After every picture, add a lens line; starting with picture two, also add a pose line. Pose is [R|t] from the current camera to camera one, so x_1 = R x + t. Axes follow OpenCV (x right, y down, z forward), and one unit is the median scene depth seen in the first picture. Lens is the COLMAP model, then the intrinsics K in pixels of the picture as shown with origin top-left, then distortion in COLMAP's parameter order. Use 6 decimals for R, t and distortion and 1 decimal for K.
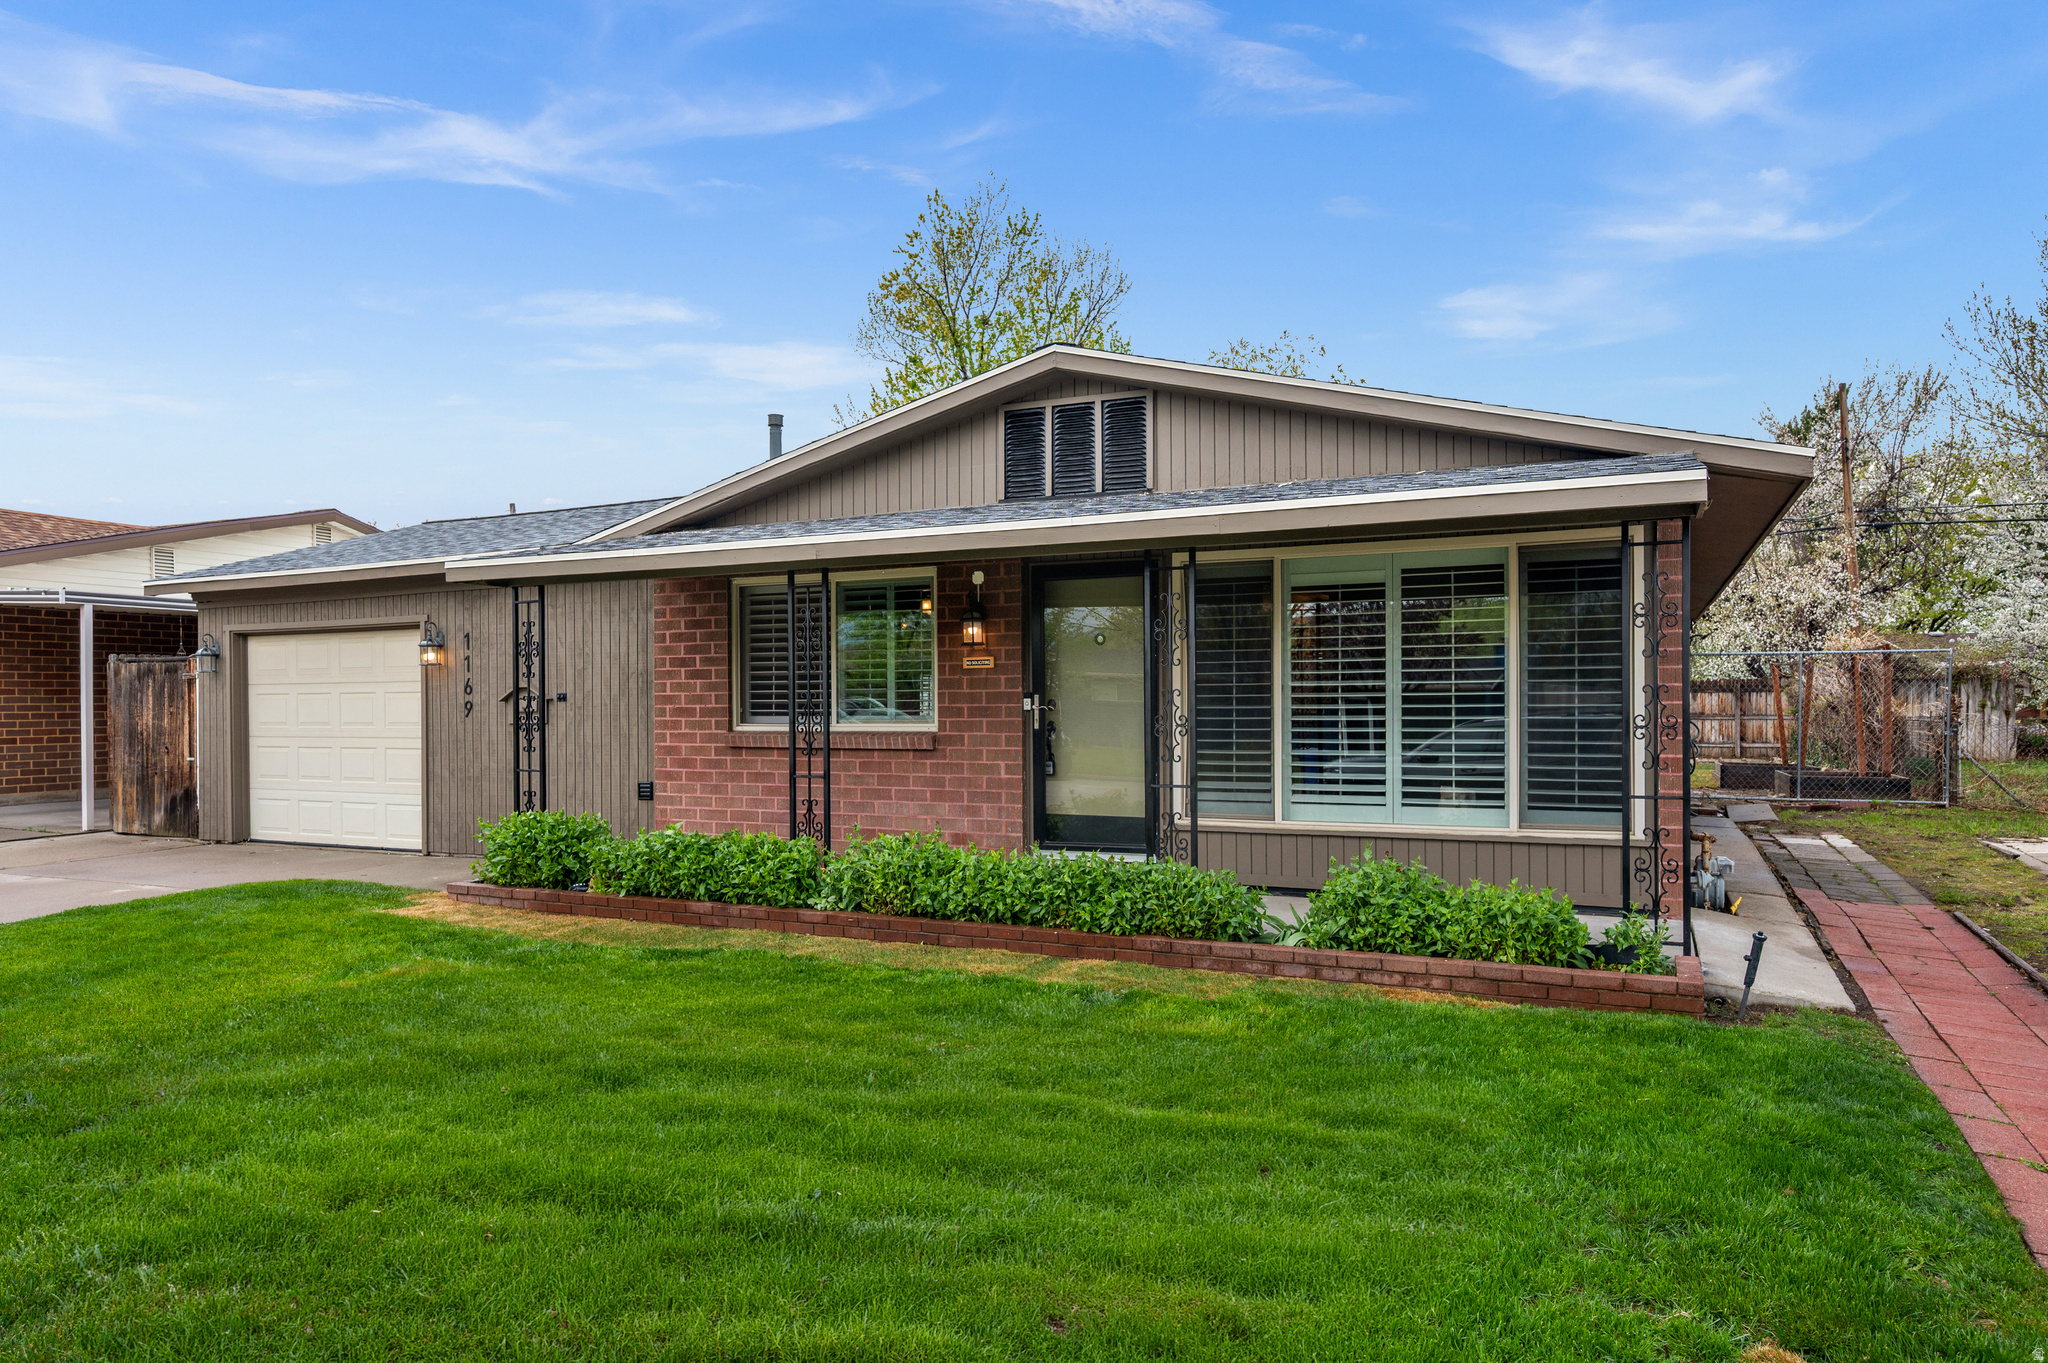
lens RADIAL K [[1278.8, 0, 1024.0], [0, 1278.8, 681.5], [0, 0, 1]] dist [-0.002535, 0.000863]
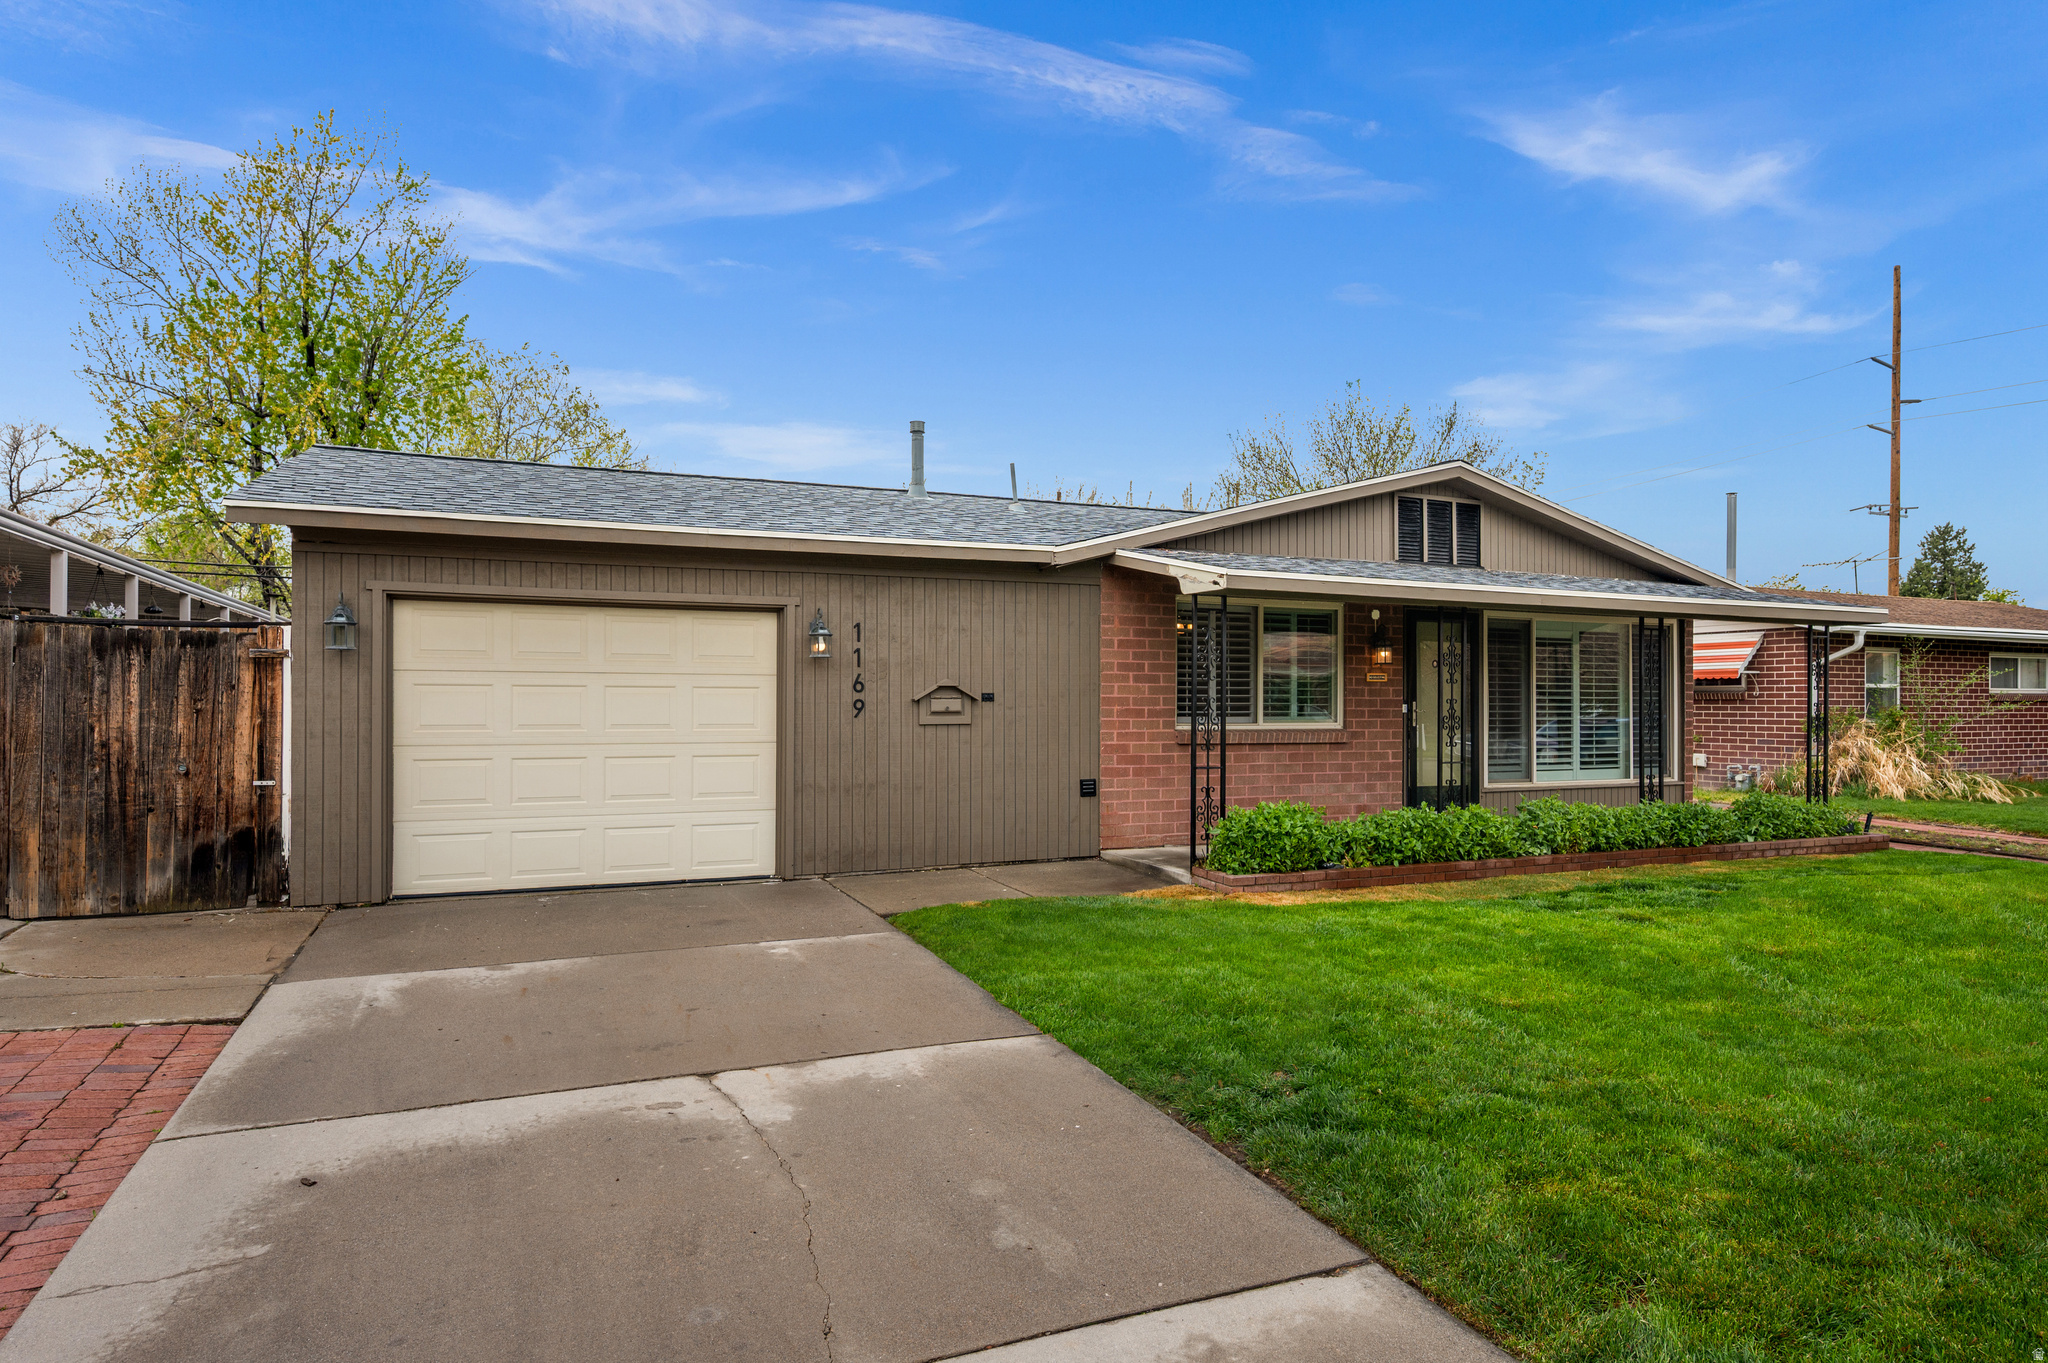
lens RADIAL K [[1145.7, 0, 1024.0], [0, 1145.7, 681.5], [0, 0, 1]] dist [0.000139, -0.000530]
pose [[0.658999, 0.023445, 0.751778, -1.119689], [-0.021677, 0.999691, -0.012175, 0.011683], [-0.751831, -0.008273, 0.659304, 0.452456]]
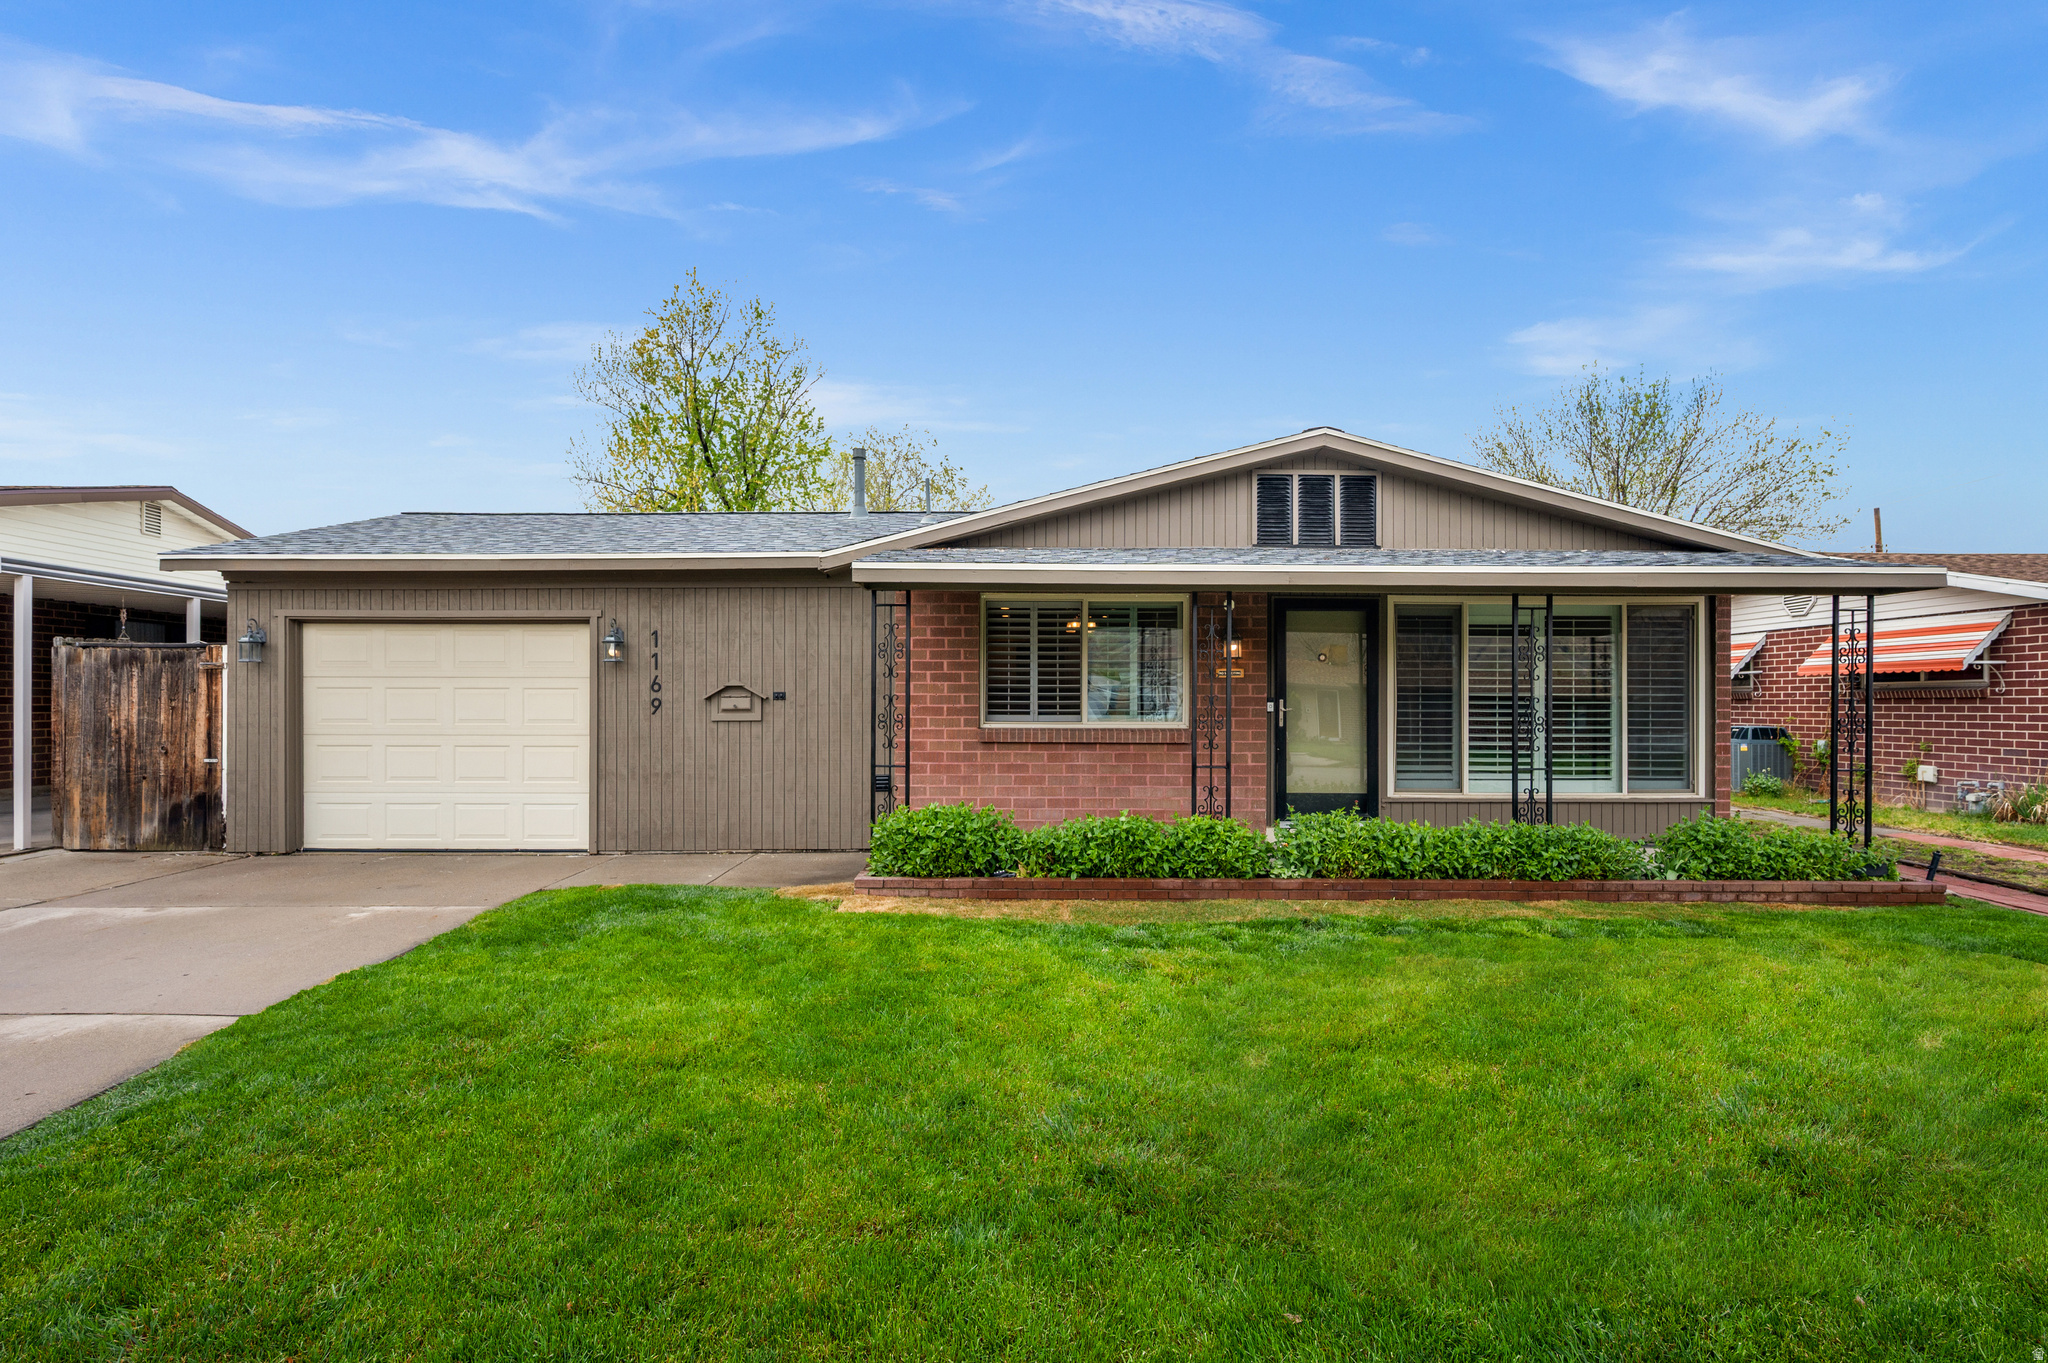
lens RADIAL K [[964.4, 0, 1022.6], [0, 964.4, 692.6], [0, 0, 1]] dist [0.000376, -0.000304]
pose [[0.903149, 0.015132, 0.429061, -0.583546], [-0.016280, 0.999867, -0.000995, 0.007818], [-0.429019, -0.006086, 0.903275, 0.222808]]
